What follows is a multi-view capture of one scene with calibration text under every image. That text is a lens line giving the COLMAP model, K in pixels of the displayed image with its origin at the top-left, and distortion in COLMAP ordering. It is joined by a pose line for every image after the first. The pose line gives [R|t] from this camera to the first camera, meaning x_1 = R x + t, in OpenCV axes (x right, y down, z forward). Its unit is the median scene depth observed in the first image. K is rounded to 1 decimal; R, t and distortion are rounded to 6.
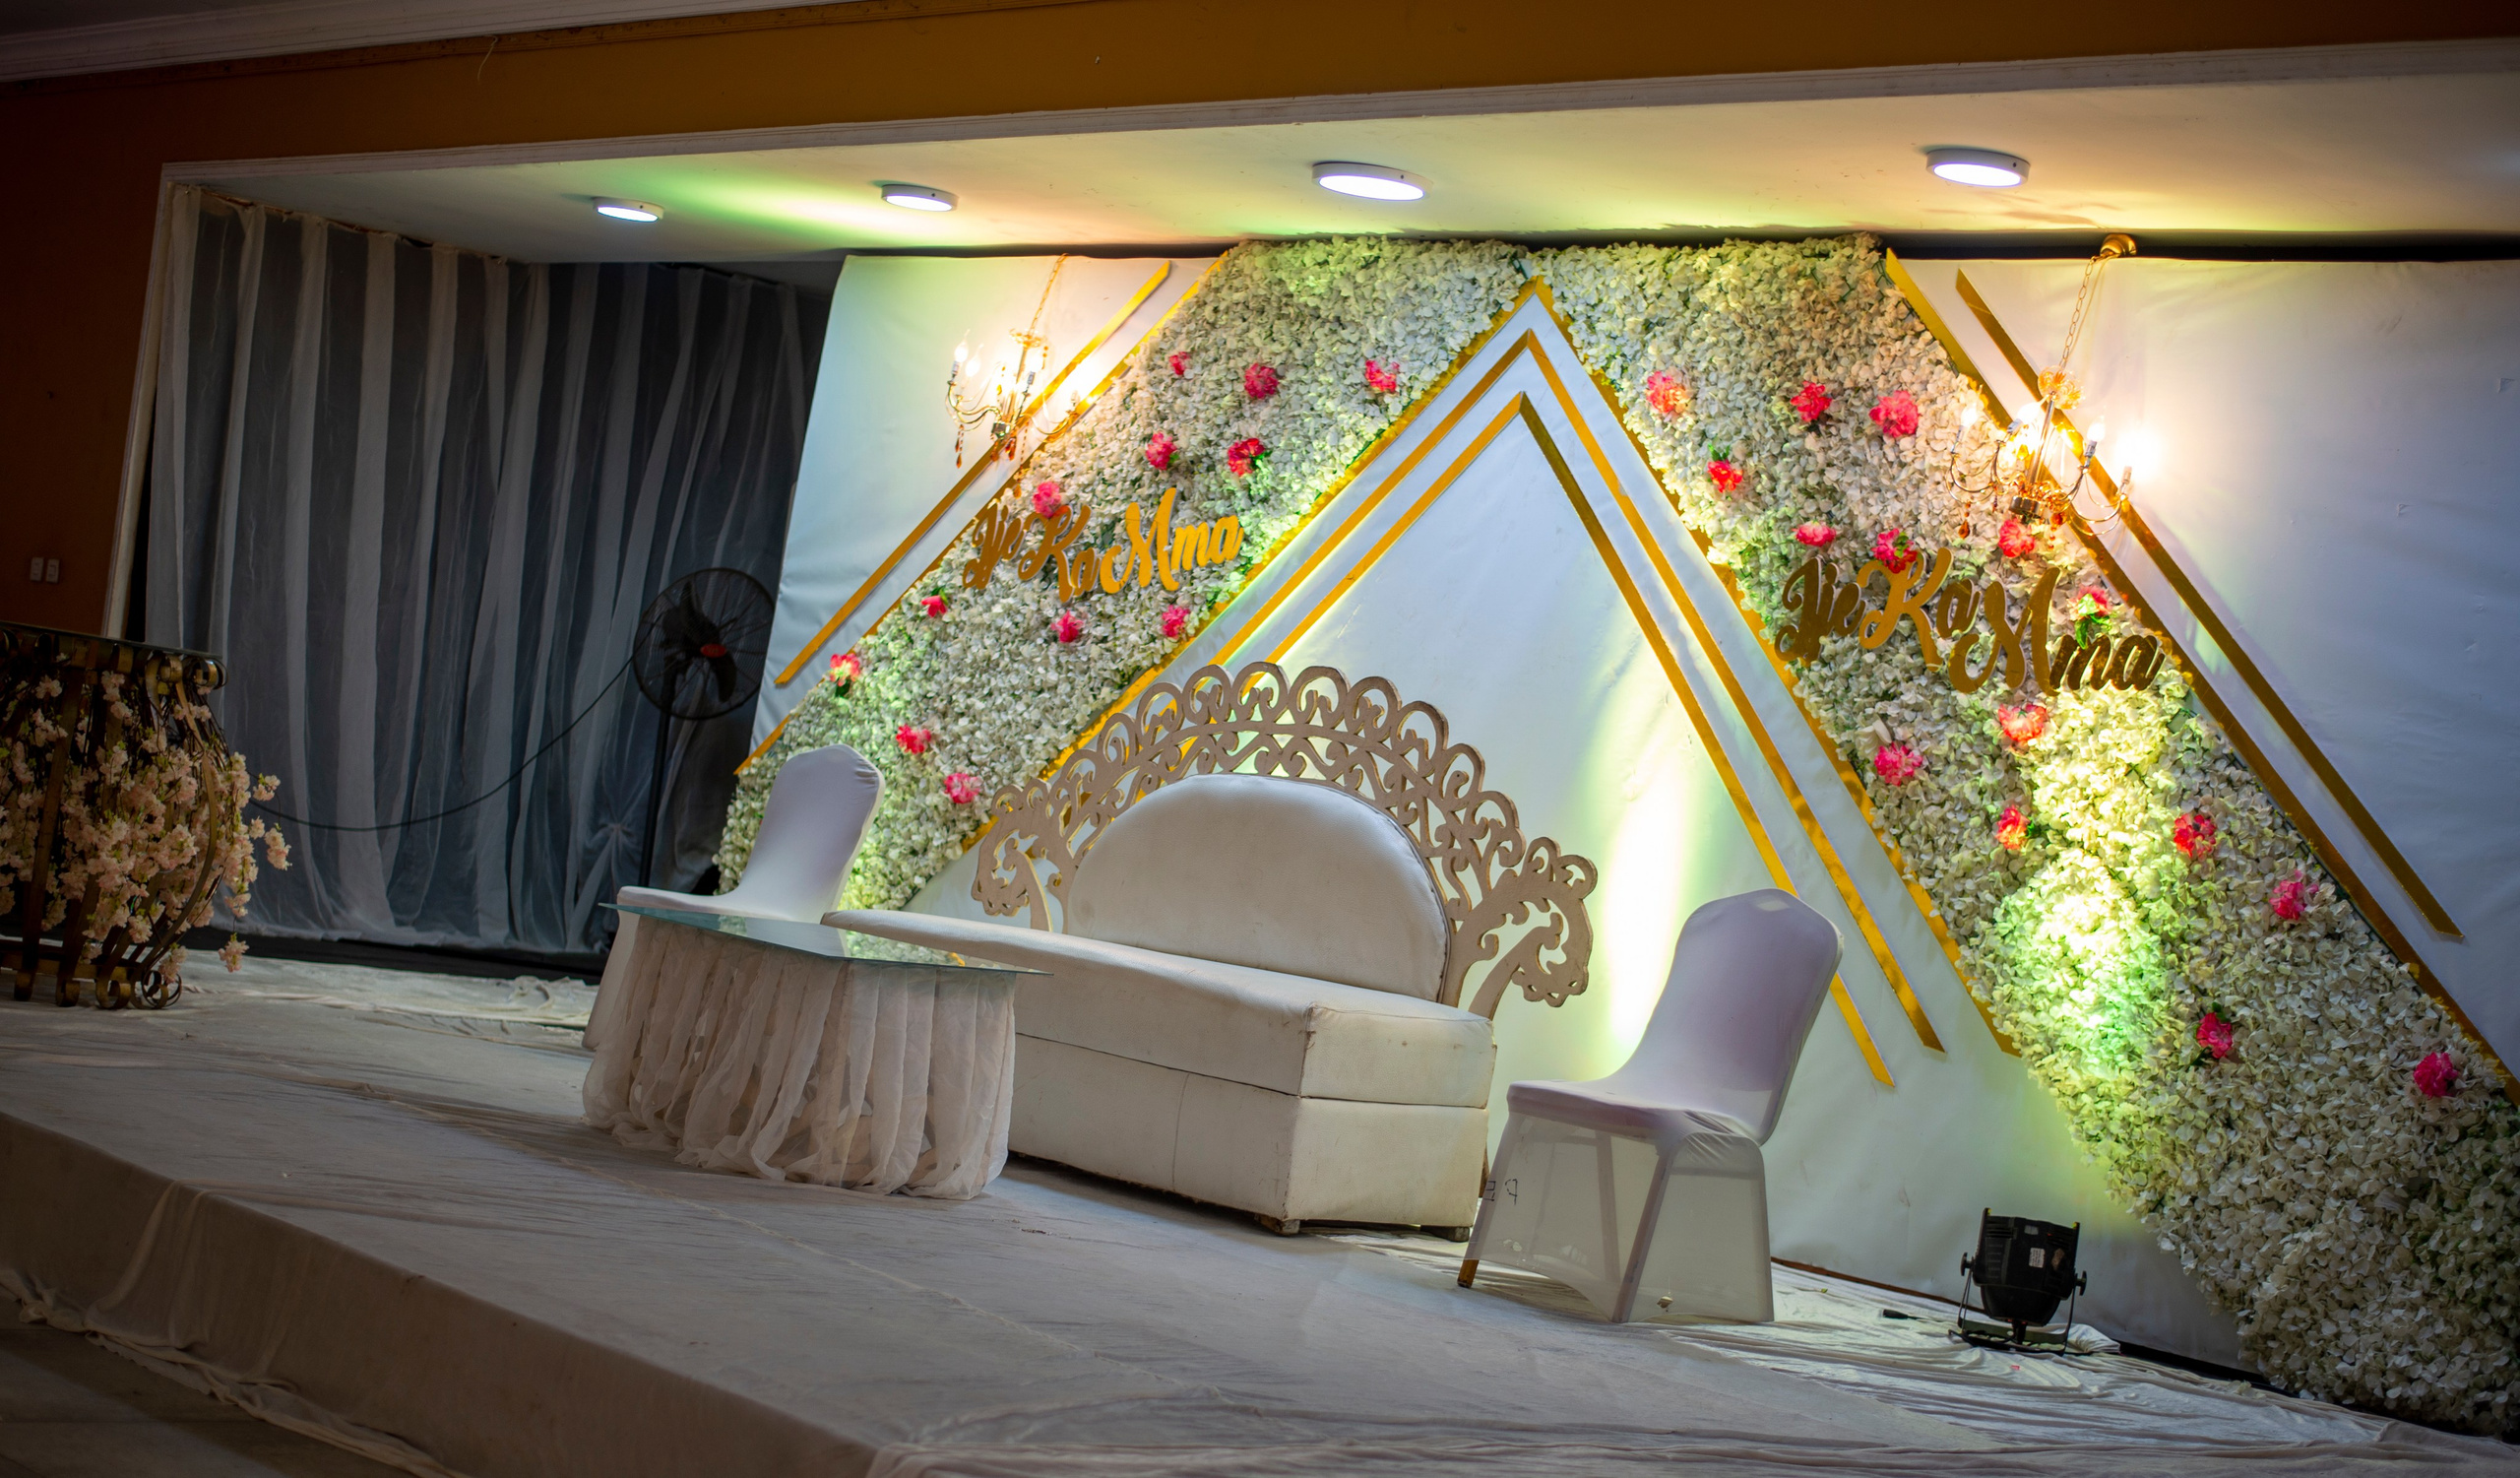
lens RADIAL K [[3702.2, 0, 1259.7], [0, 3702.2, 861.8], [0, 0, 1]] dist [-0.058613, -0.119361]
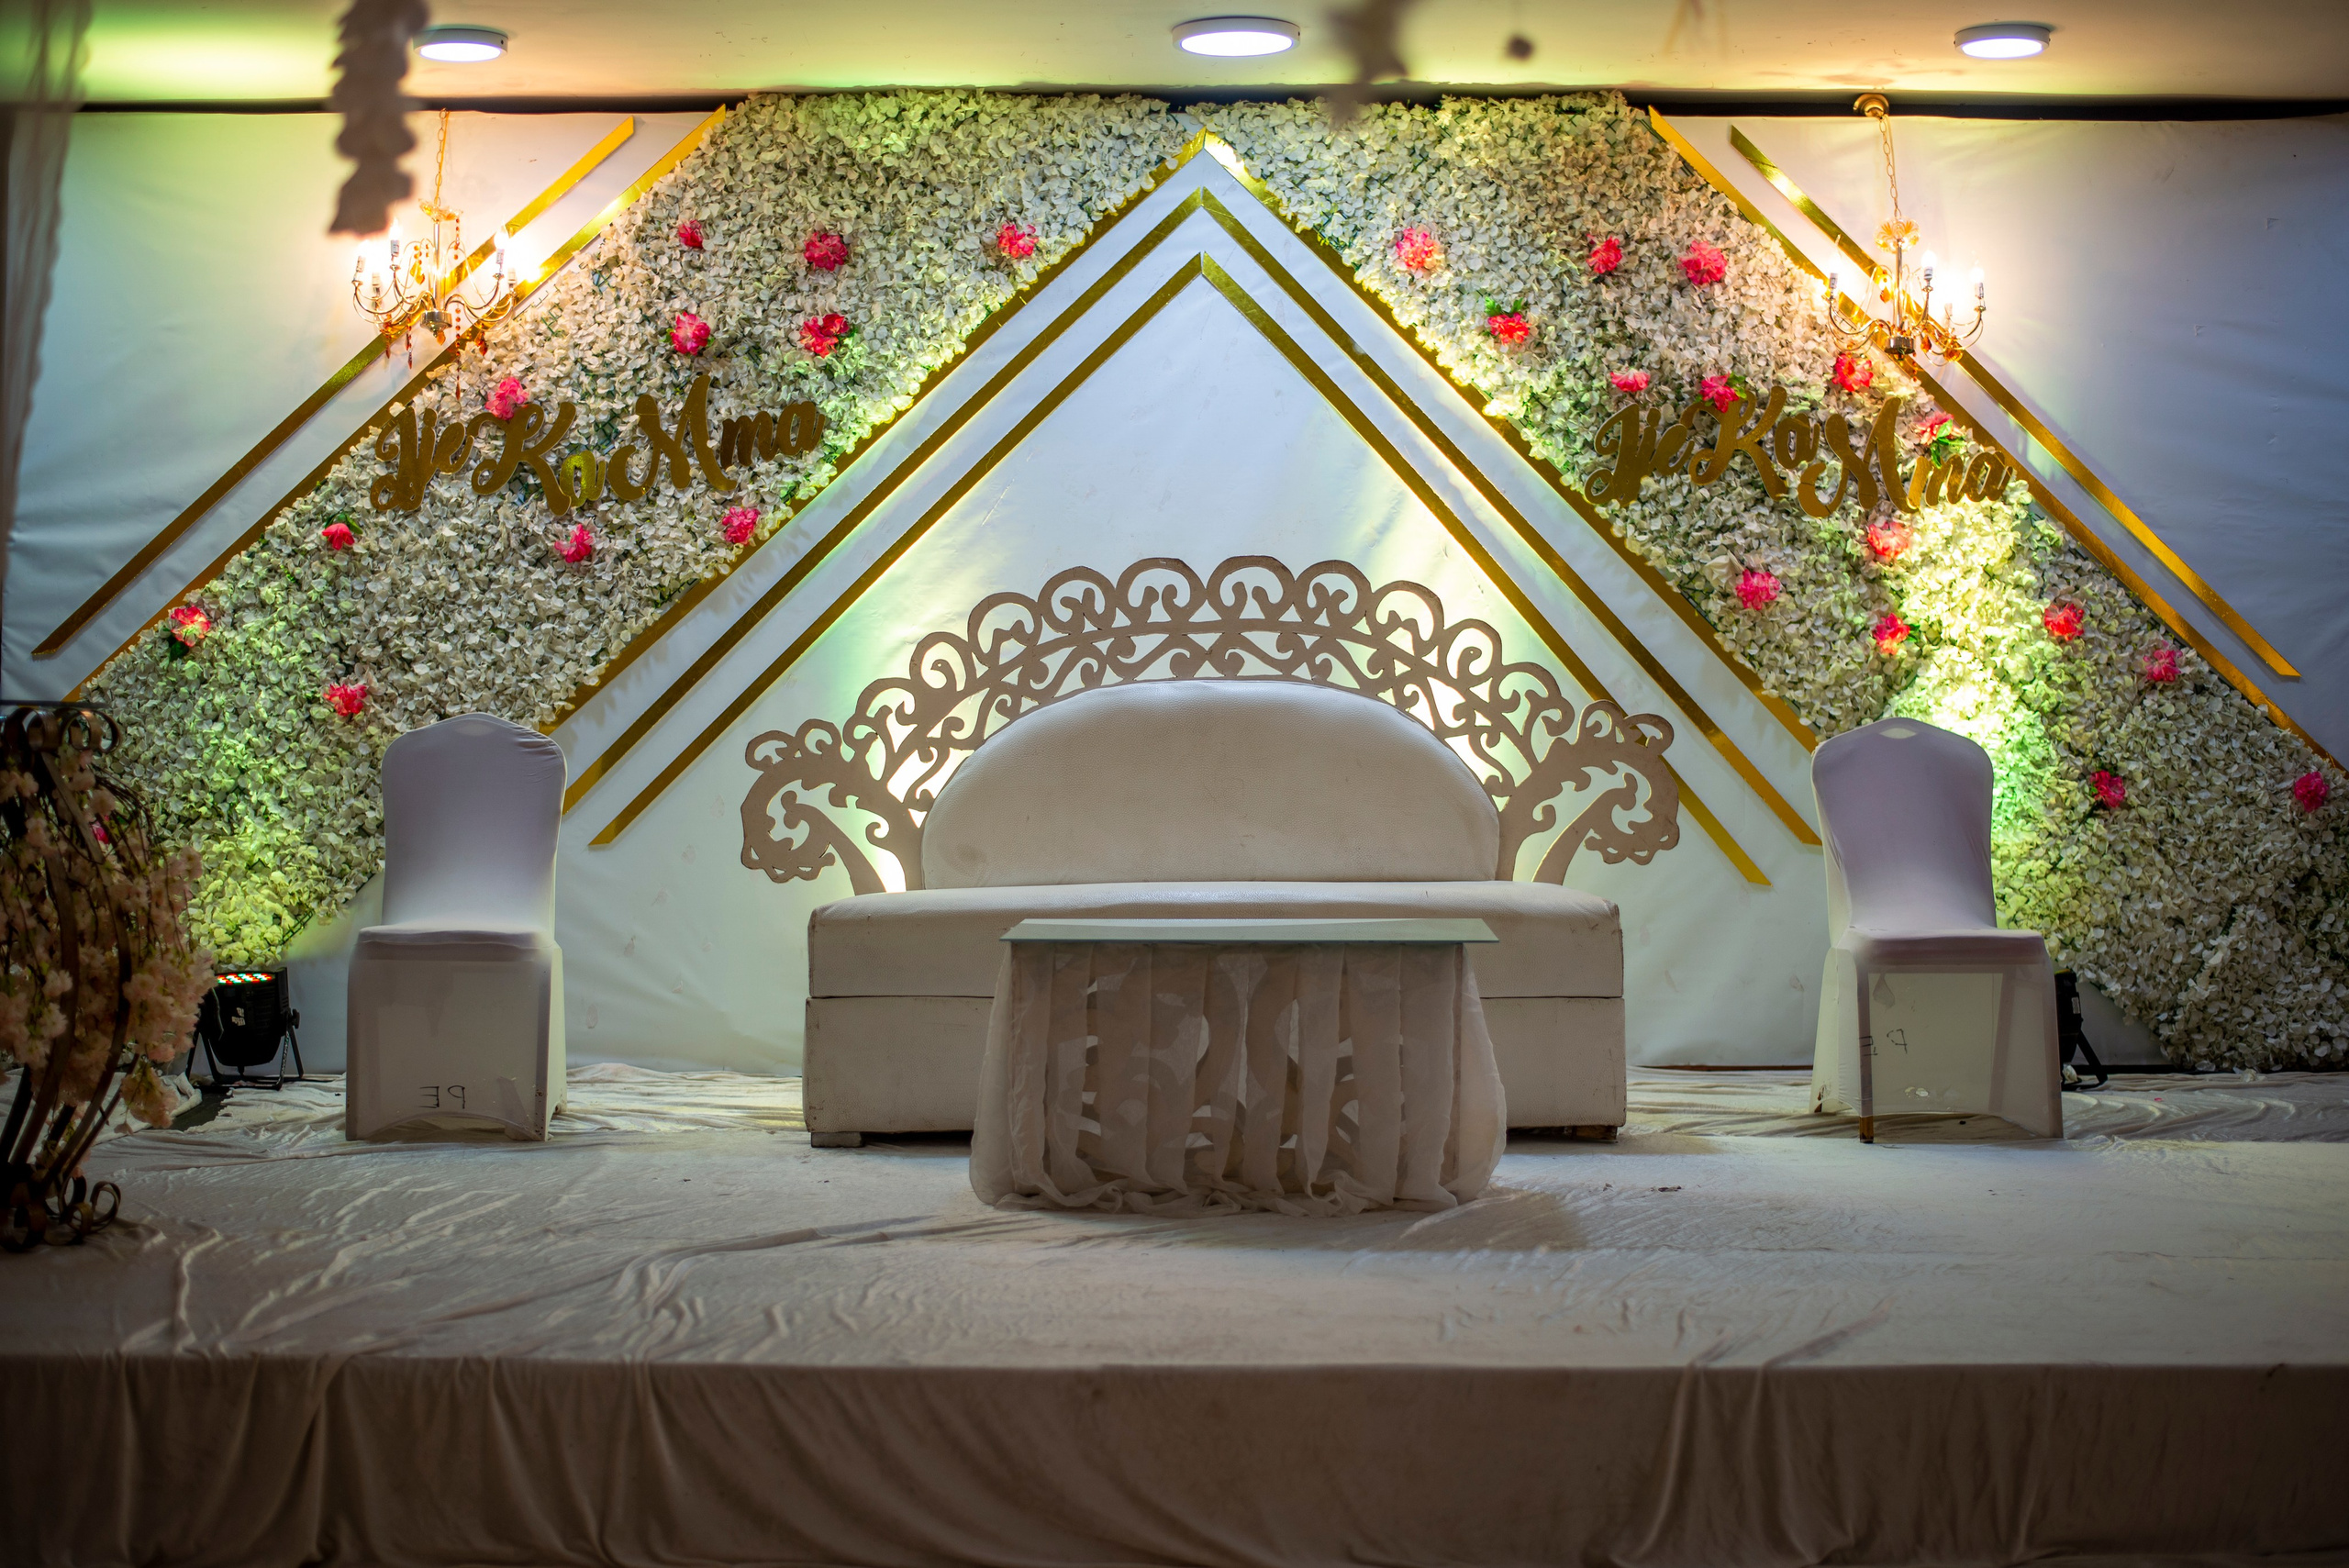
lens RADIAL K [[3360.4, 0, 1174.5], [0, 3360.4, 784.0], [0, 0, 1]] dist [-0.102686, 0.076947]
pose [[0.687769, -0.153555, 0.709503, -0.640843], [0.113891, 0.988093, 0.103447, -0.090114], [-0.716940, 0.009658, 0.697068, 0.438636]]
